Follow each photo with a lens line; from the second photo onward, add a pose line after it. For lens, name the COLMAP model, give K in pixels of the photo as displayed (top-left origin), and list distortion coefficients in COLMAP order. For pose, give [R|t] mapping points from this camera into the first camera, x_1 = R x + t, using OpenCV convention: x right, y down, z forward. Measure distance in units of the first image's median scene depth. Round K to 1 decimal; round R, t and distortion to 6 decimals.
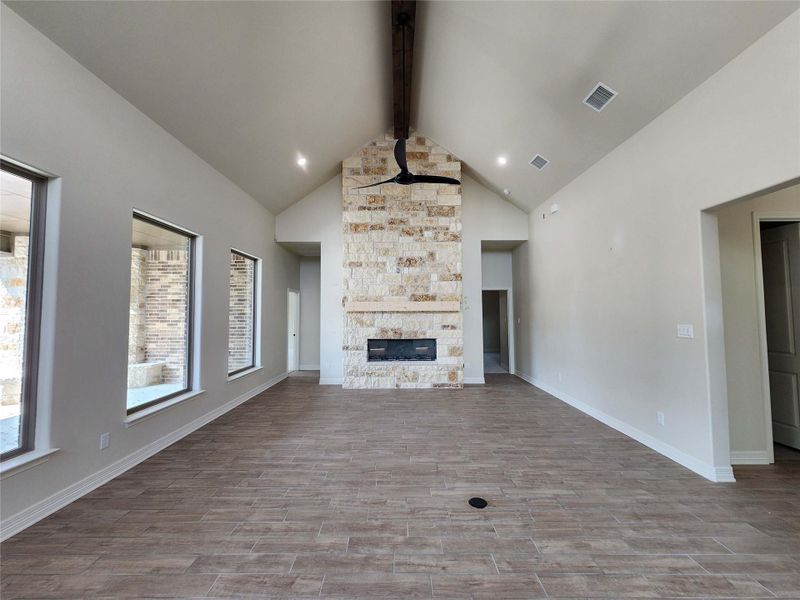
lens RADIAL K [[327.3, 0, 395.9], [0, 327.3, 296.9], [0, 0, 1]] dist [0.002086, -0.000887]
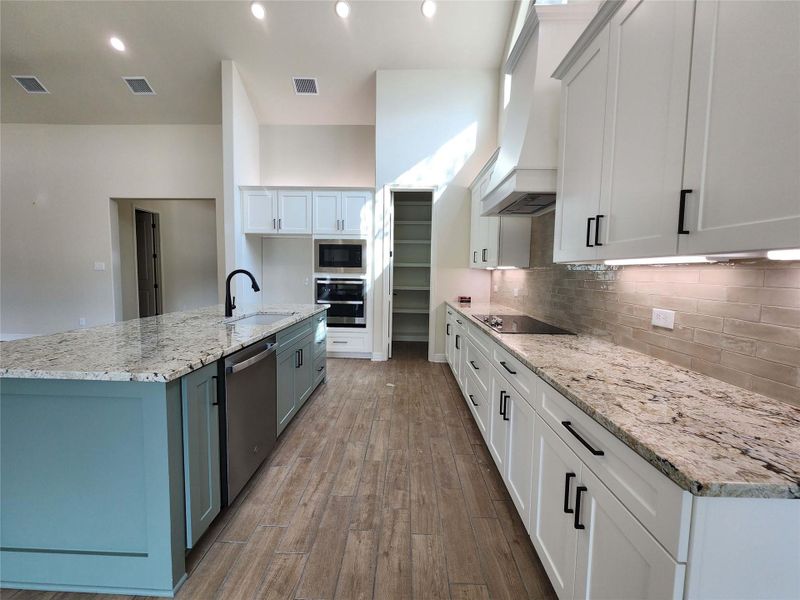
lens RADIAL K [[317.2, 0, 400.0], [0, 317.2, 300.0], [0, 0, 1]] dist [0.001065, 0.000005]
pose [[0.018436, -0.066972, 0.997584, -0.372704], [-0.066442, 0.995466, 0.068058, 0.030656], [-0.997620, -0.067537, 0.013903, -0.297959]]
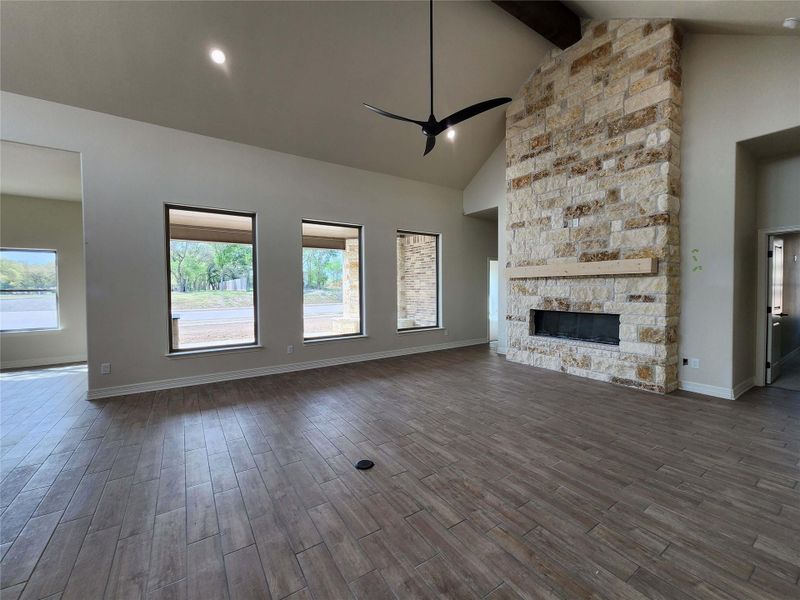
lens RADIAL K [[327.3, 0, 395.9], [0, 327.3, 296.9], [0, 0, 1]] dist [0.002086, -0.000887]
pose [[0.554046, 0.023468, -0.832155, 0.439091], [0.046889, 0.997136, 0.059339, 0.026741], [0.831165, -0.071896, 0.551358, 0.224448]]
